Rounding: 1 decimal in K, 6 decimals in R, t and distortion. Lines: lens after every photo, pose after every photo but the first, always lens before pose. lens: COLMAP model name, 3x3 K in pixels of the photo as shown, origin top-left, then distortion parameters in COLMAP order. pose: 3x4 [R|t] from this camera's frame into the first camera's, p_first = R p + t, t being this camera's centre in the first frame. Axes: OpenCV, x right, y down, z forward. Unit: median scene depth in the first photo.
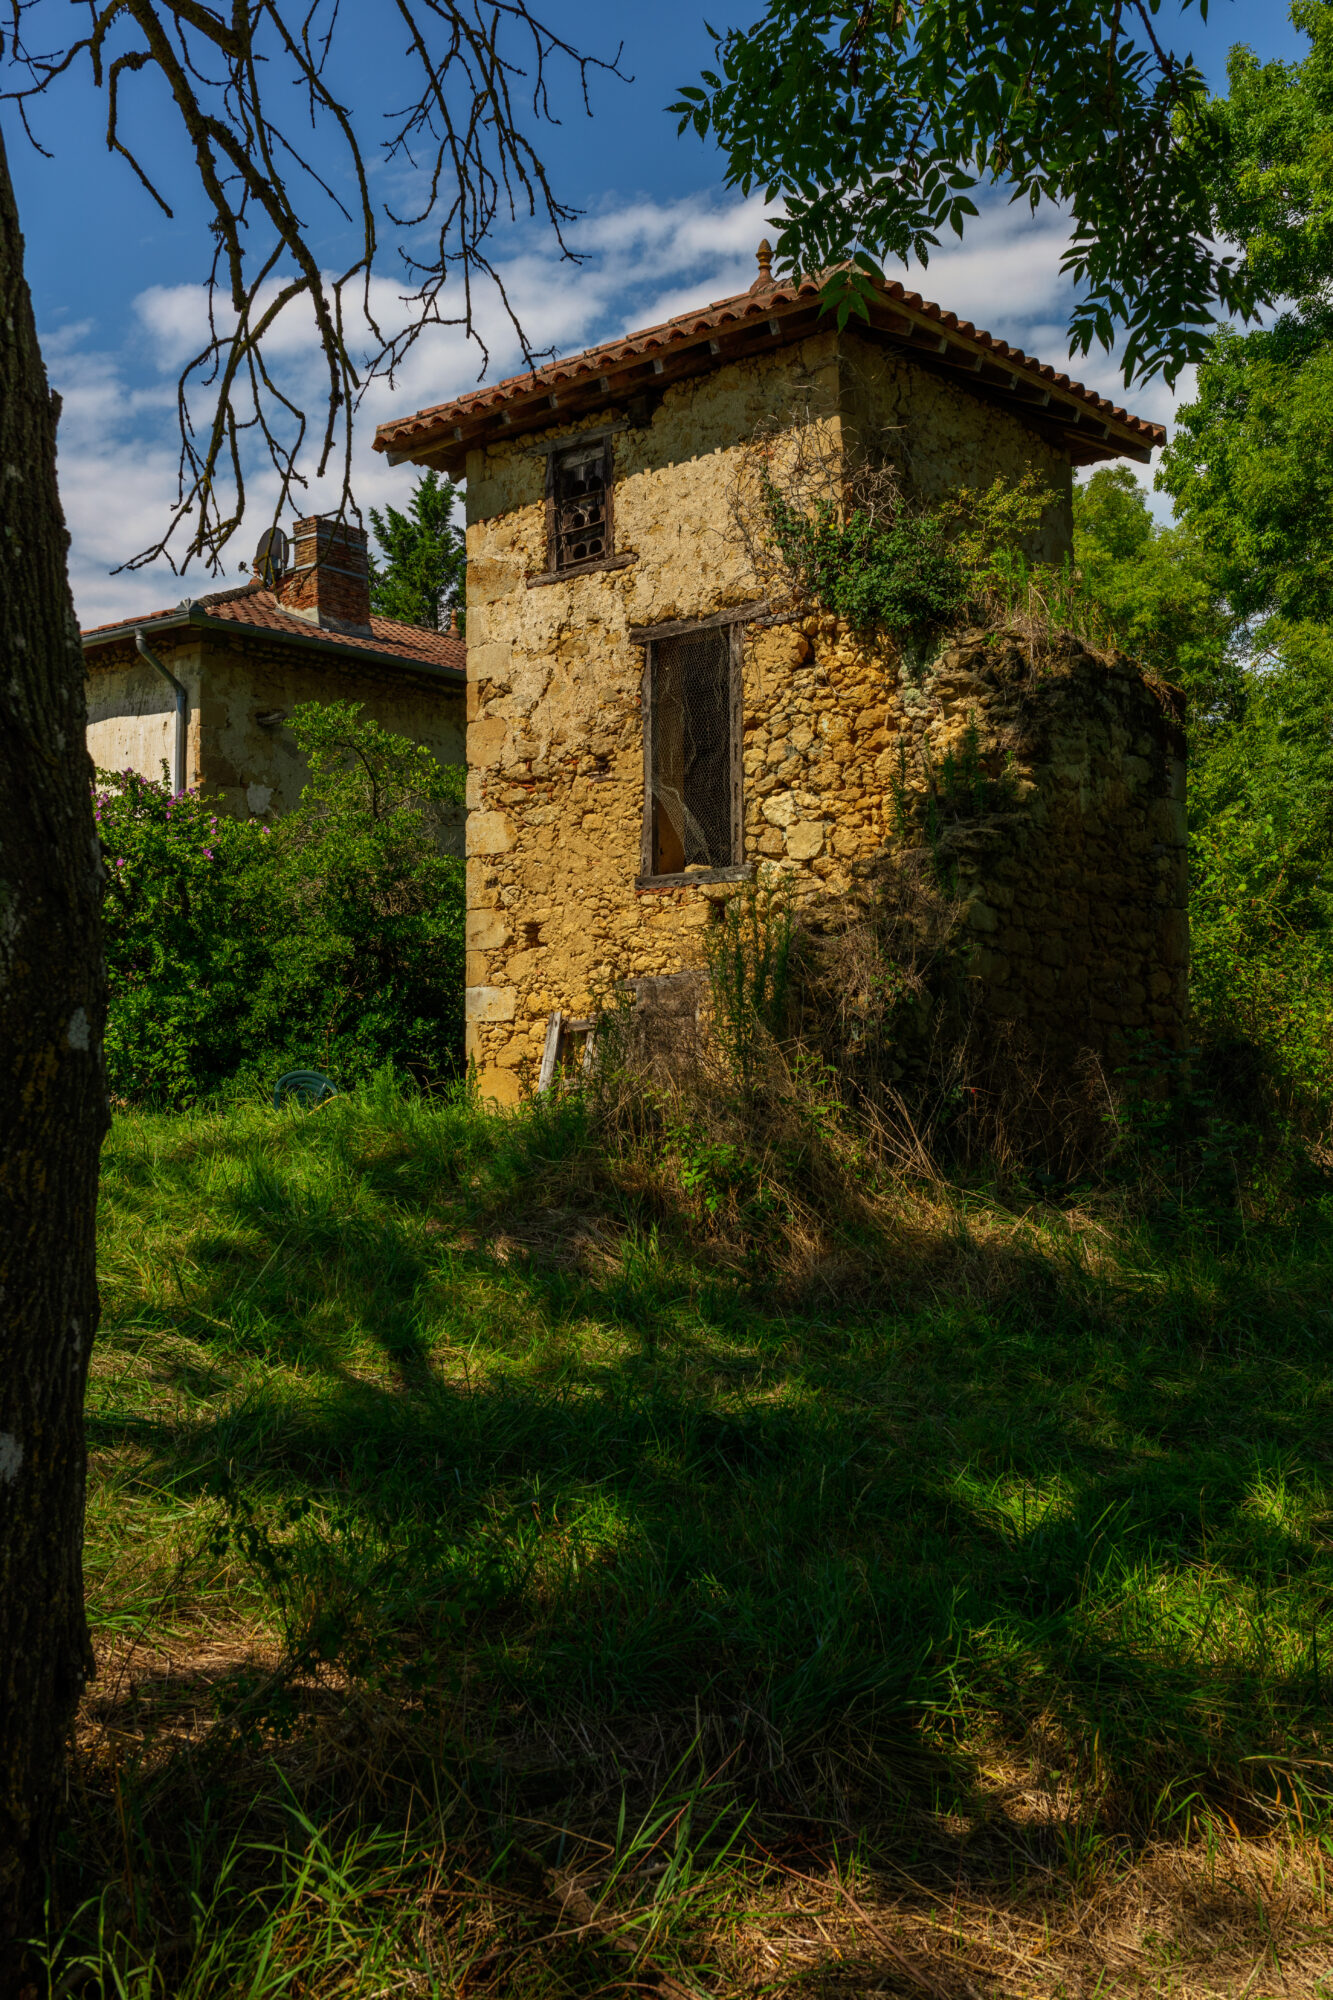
lens RADIAL K [[1897.8, 0, 686.3], [0, 1897.8, 998.3], [0, 0, 1]] dist [0.035484, 0.000000]
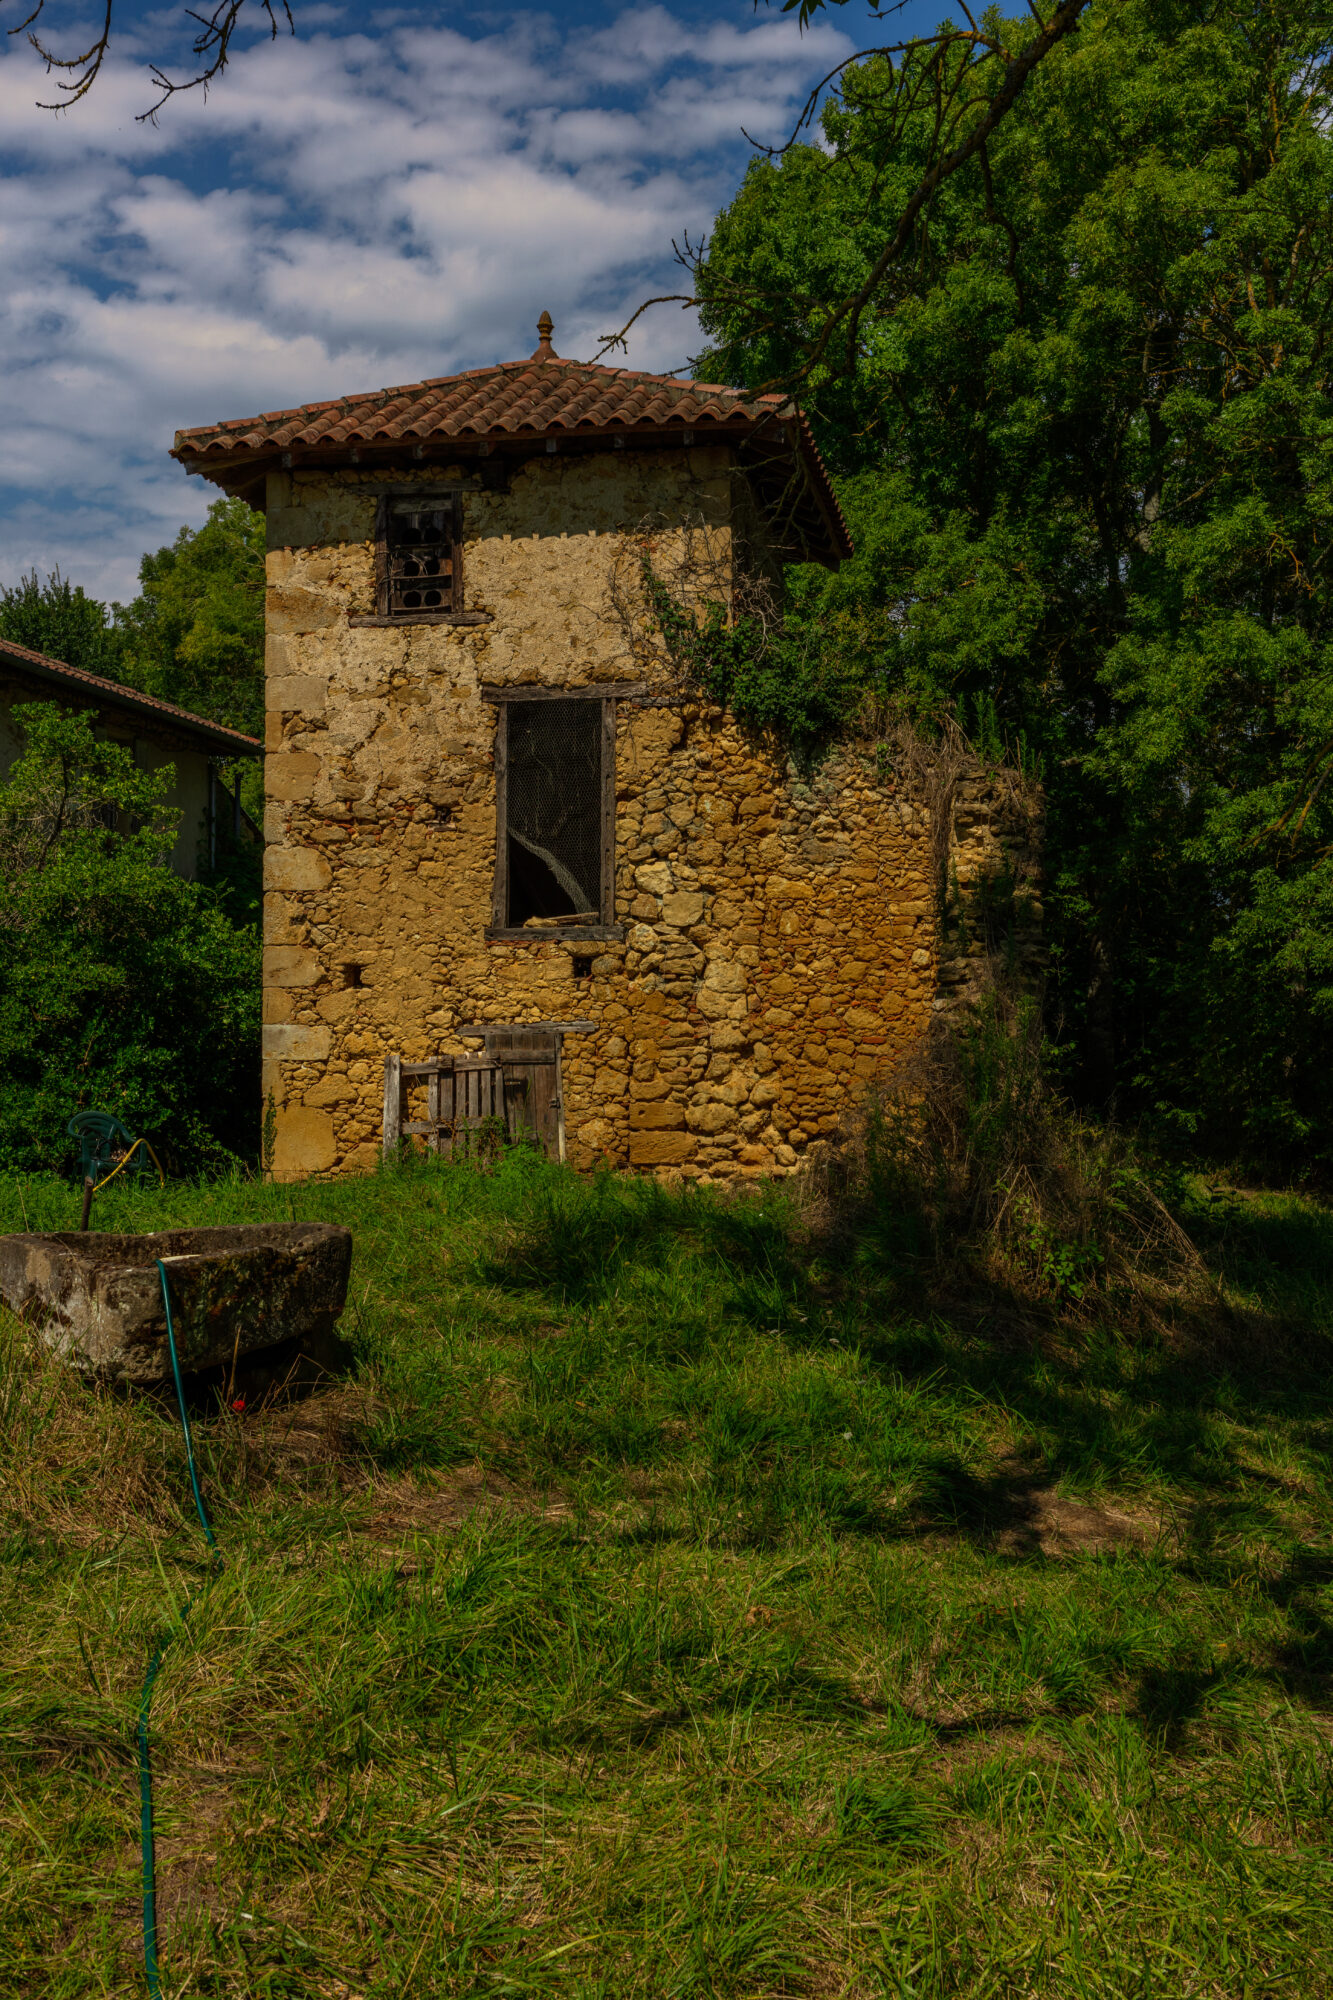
lens RADIAL K [[1897.8, 0, 688.2], [0, 1897.8, 999.4], [0, 0, 1]] dist [0.035484, 0.000000]
pose [[0.864562, 0.014160, 0.502326, -0.449550], [-0.032765, 0.999064, 0.028230, -0.057230], [-0.501457, -0.040865, 0.864217, 0.043706]]
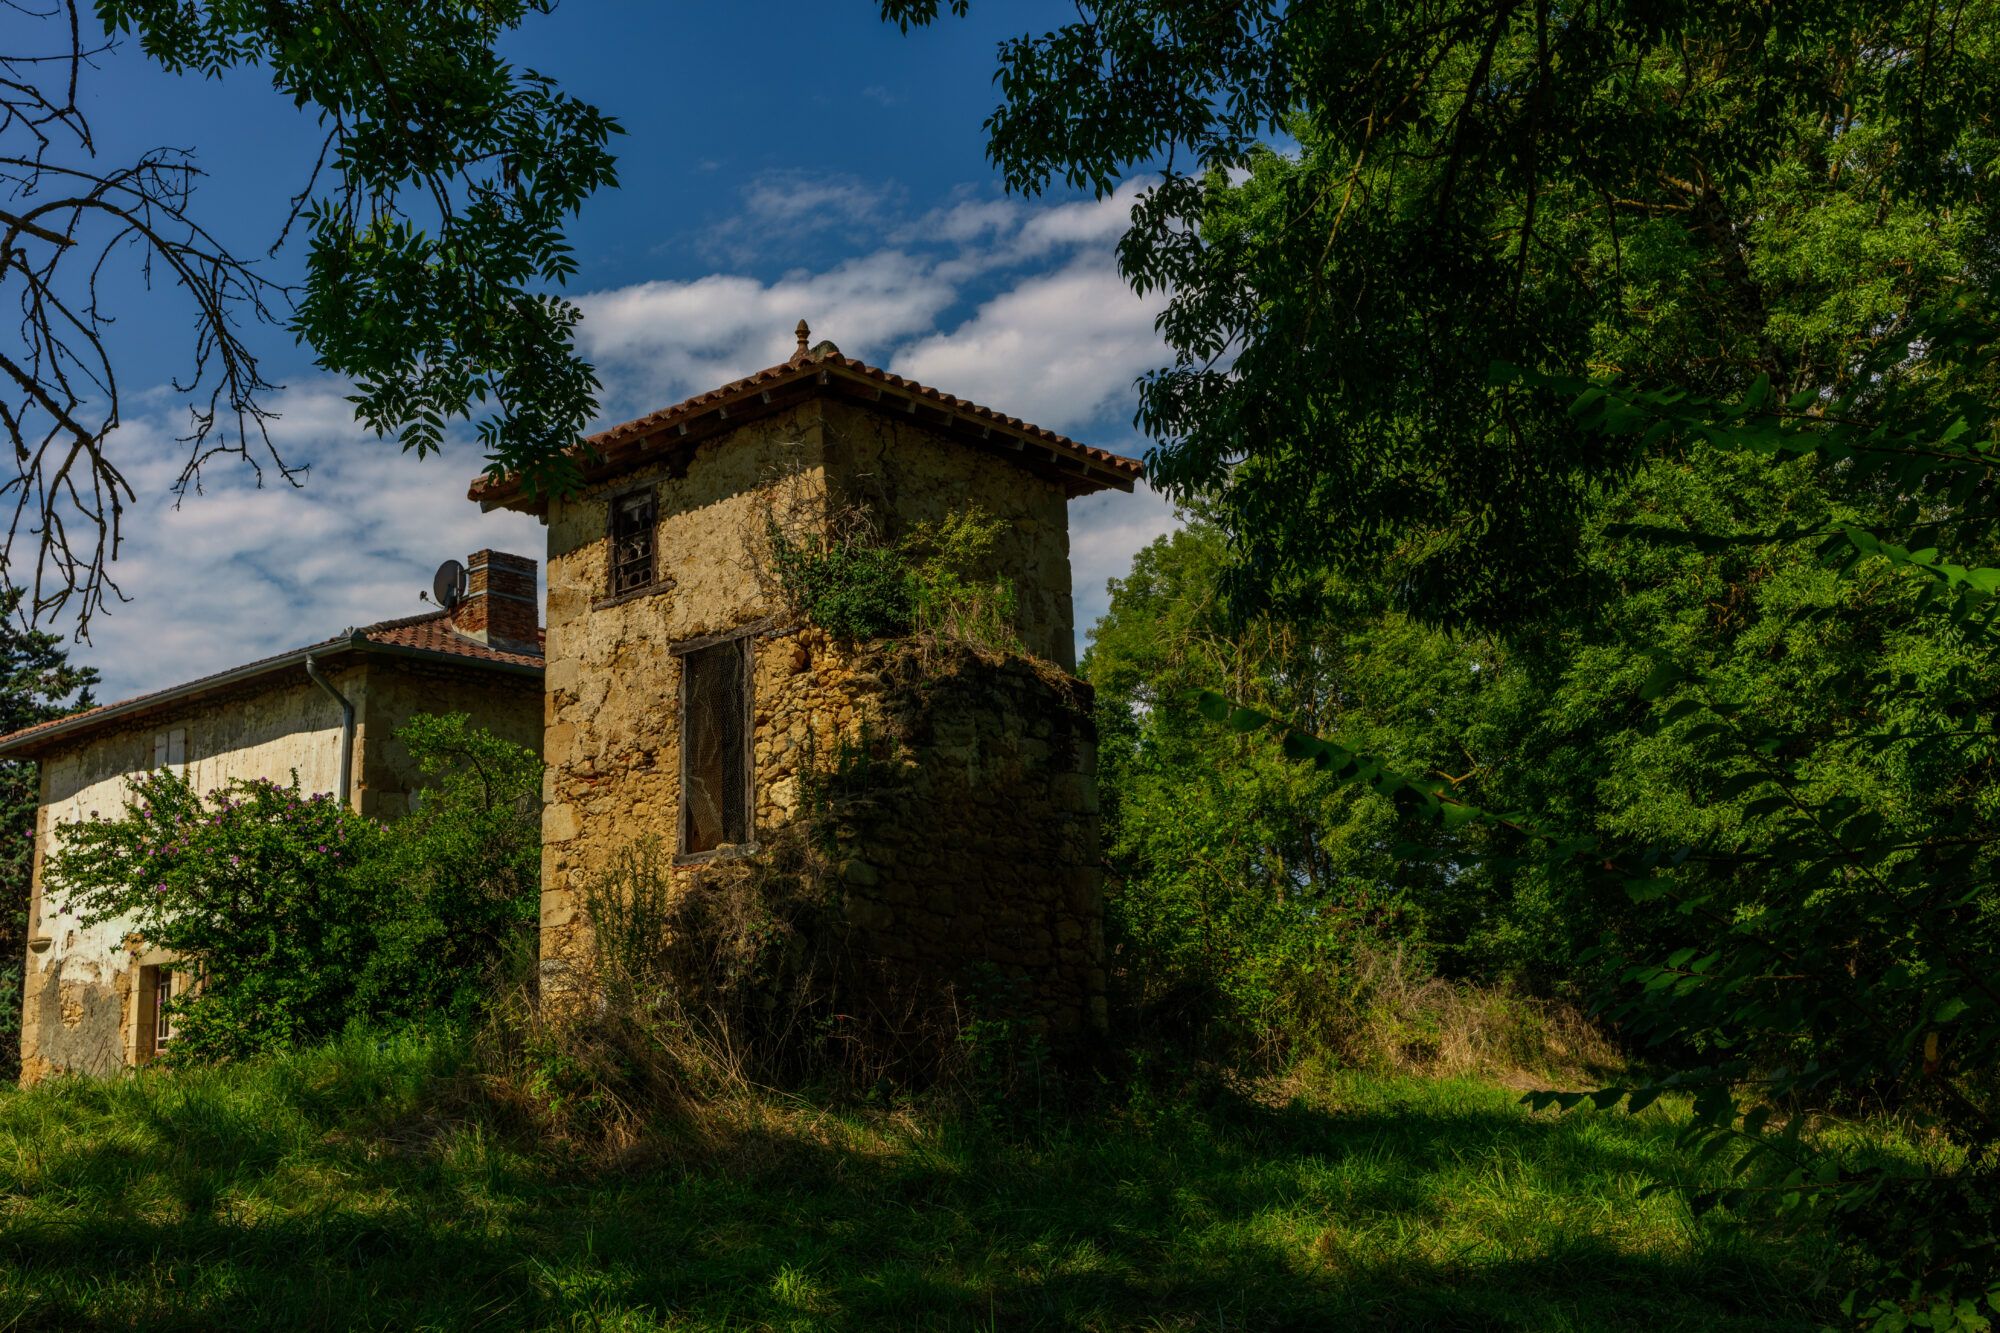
lens RADIAL K [[1897.8, 0, 1001.7], [0, 1897.8, 678.4], [0, 0, 1]] dist [0.035484, 0.000000]
pose [[0.999540, -0.030272, 0.001955, 0.171216], [0.030176, 0.985643, -0.166123, 0.026558], [0.003102, 0.166105, 0.986103, -0.146533]]
